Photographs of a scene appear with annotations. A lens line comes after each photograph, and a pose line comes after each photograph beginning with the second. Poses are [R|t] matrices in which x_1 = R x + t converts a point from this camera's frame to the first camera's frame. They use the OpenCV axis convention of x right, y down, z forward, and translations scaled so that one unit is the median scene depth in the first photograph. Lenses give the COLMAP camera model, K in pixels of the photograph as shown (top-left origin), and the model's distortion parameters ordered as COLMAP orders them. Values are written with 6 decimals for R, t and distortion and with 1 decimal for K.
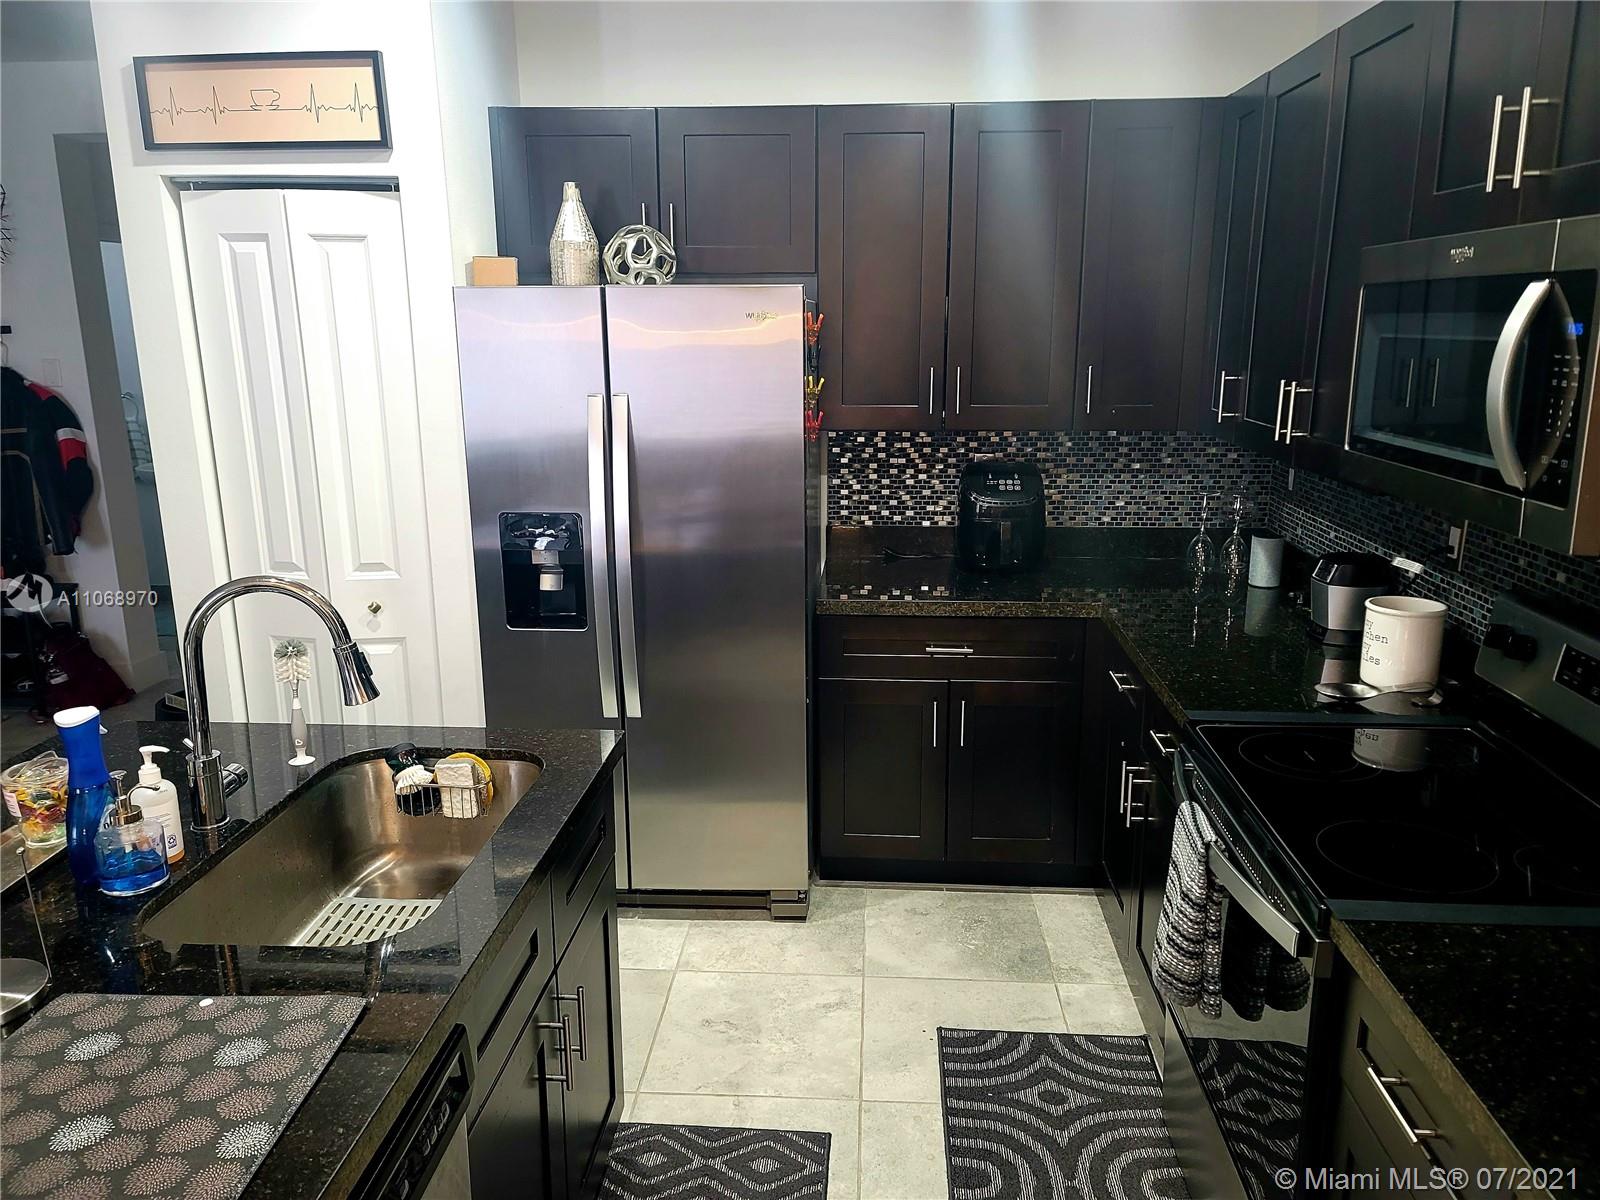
lens RADIAL K [[1186.7, 0, 800.0], [0, 1186.7, 600.0], [0, 0, 1]] dist [0.067285, -0.002373]
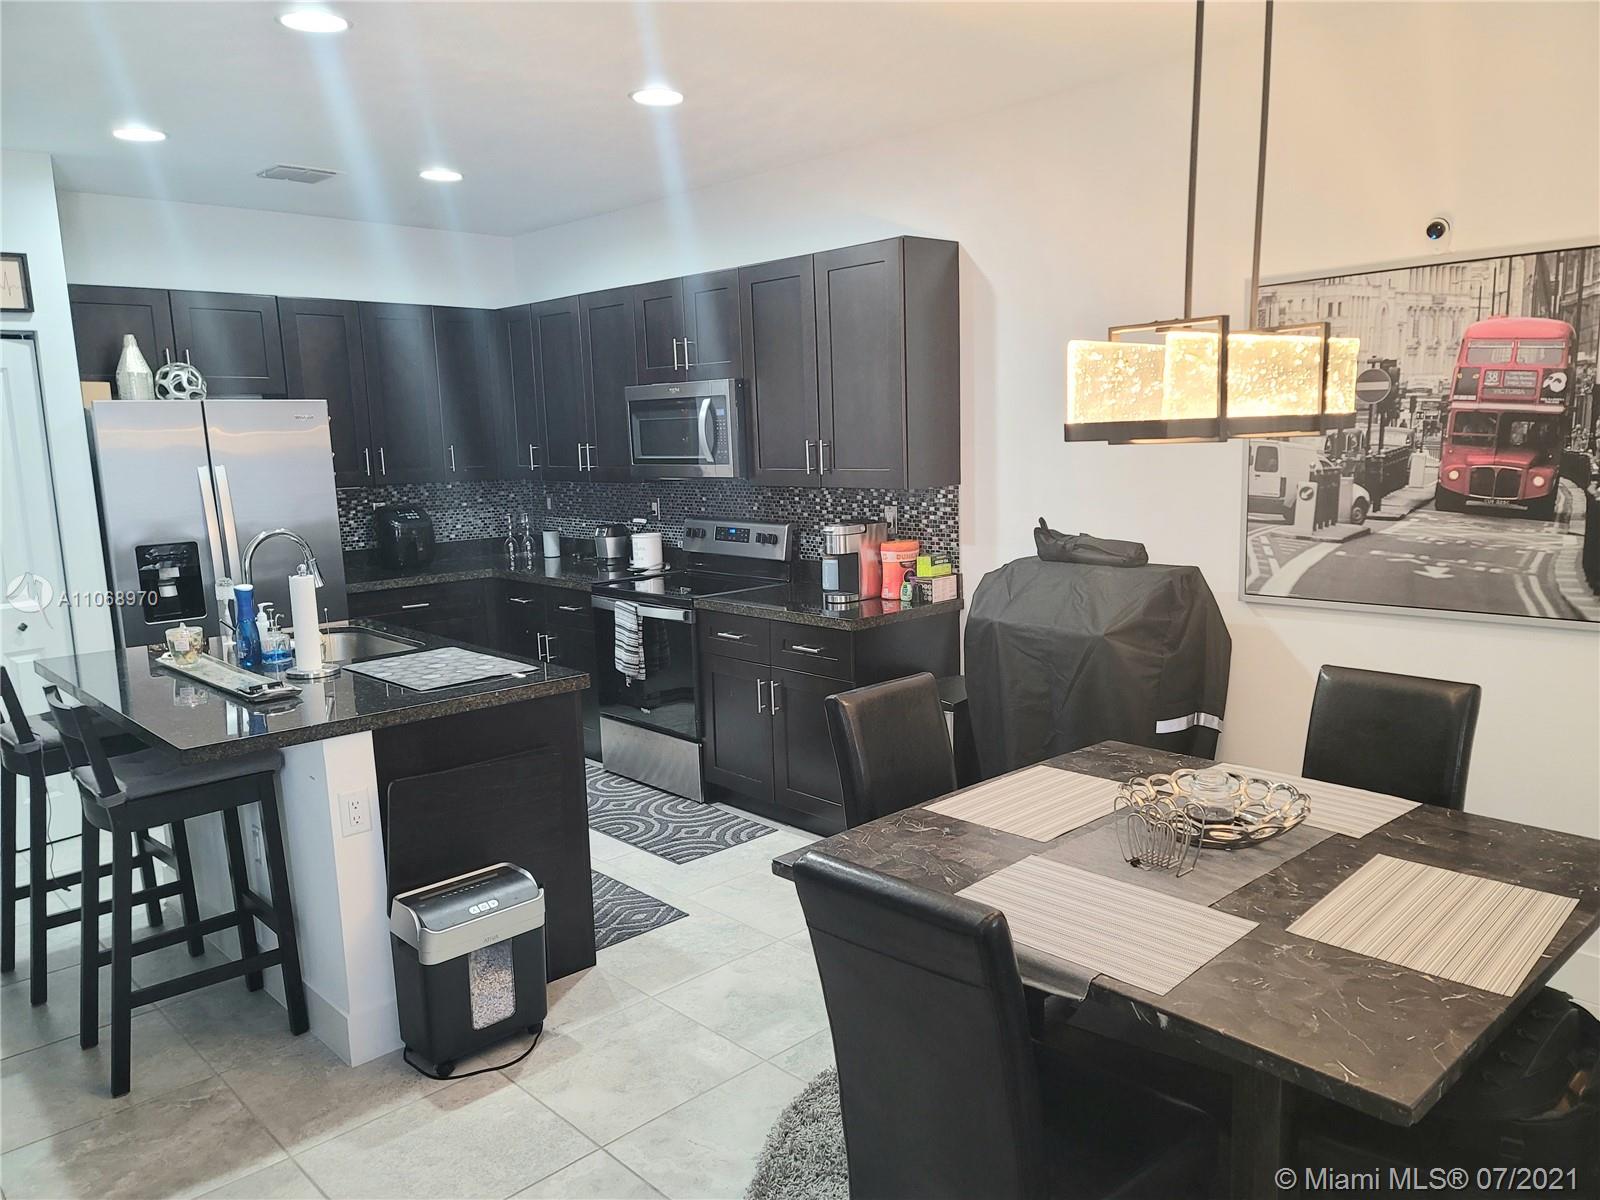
lens RADIAL K [[1186.7, 0, 800.0], [0, 1186.7, 600.0], [0, 0, 1]] dist [0.067285, -0.002373]
pose [[0.697801, -0.122146, 0.705800, -0.794620], [0.192594, 0.981062, -0.020628, 0.197835], [-0.689914, 0.150327, 0.708110, -0.701540]]
